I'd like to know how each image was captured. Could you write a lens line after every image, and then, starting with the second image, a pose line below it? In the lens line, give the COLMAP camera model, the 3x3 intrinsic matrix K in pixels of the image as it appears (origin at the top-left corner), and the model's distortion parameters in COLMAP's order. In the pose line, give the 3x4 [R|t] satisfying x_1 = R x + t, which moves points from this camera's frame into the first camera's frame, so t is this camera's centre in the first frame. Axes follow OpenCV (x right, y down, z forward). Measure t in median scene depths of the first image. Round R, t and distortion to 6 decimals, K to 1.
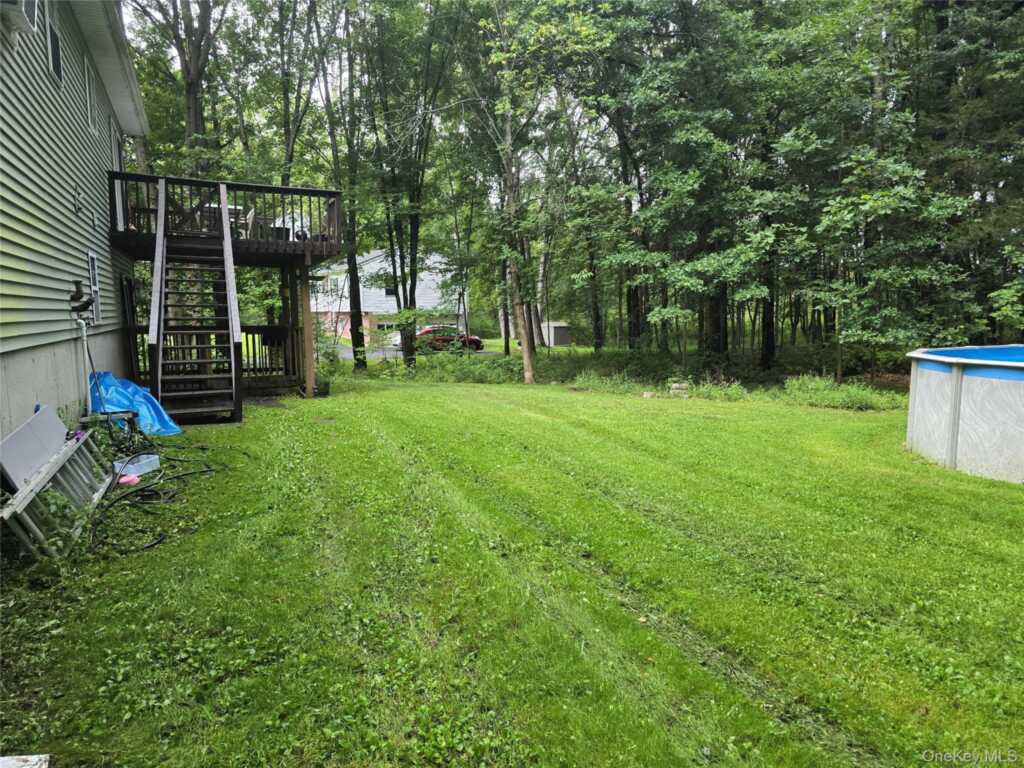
lens RADIAL K [[689.6, 0, 519.3], [0, 689.6, 385.7], [0, 0, 1]] dist [0.076290, -0.073026]
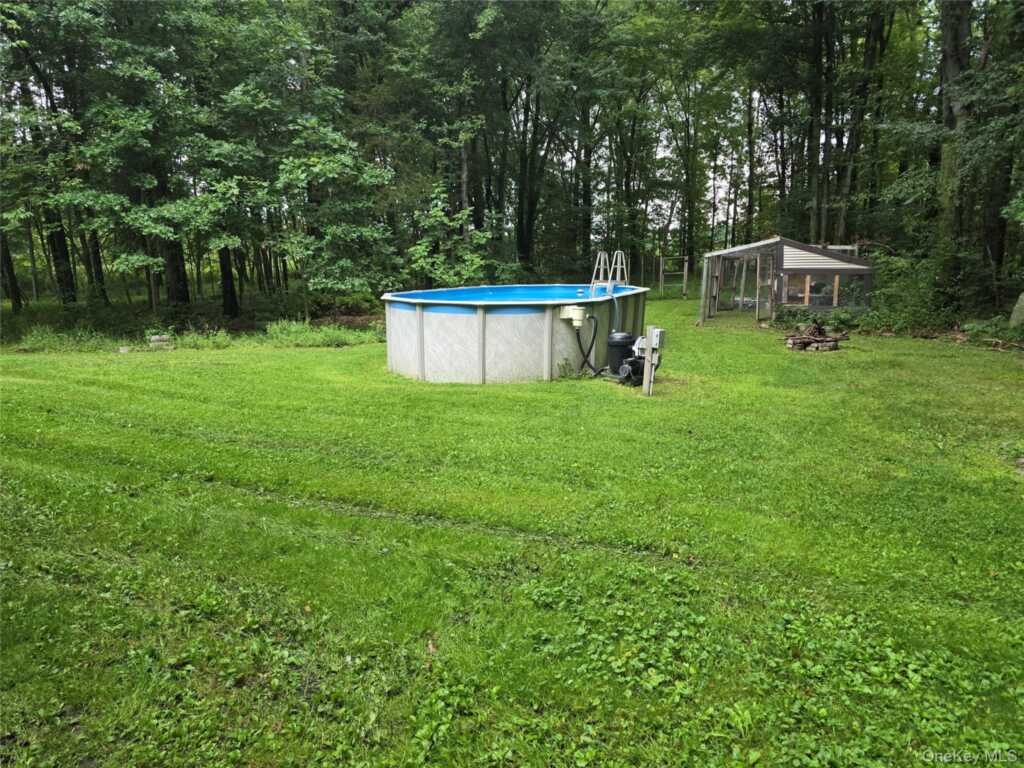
lens RADIAL K [[689.6, 0, 519.3], [0, 689.6, 385.7], [0, 0, 1]] dist [0.076290, -0.073026]
pose [[0.716513, -0.119095, 0.687332, -0.087765], [0.068341, 0.992563, 0.100740, 0.002675], [-0.694218, -0.025208, 0.719323, -0.052094]]
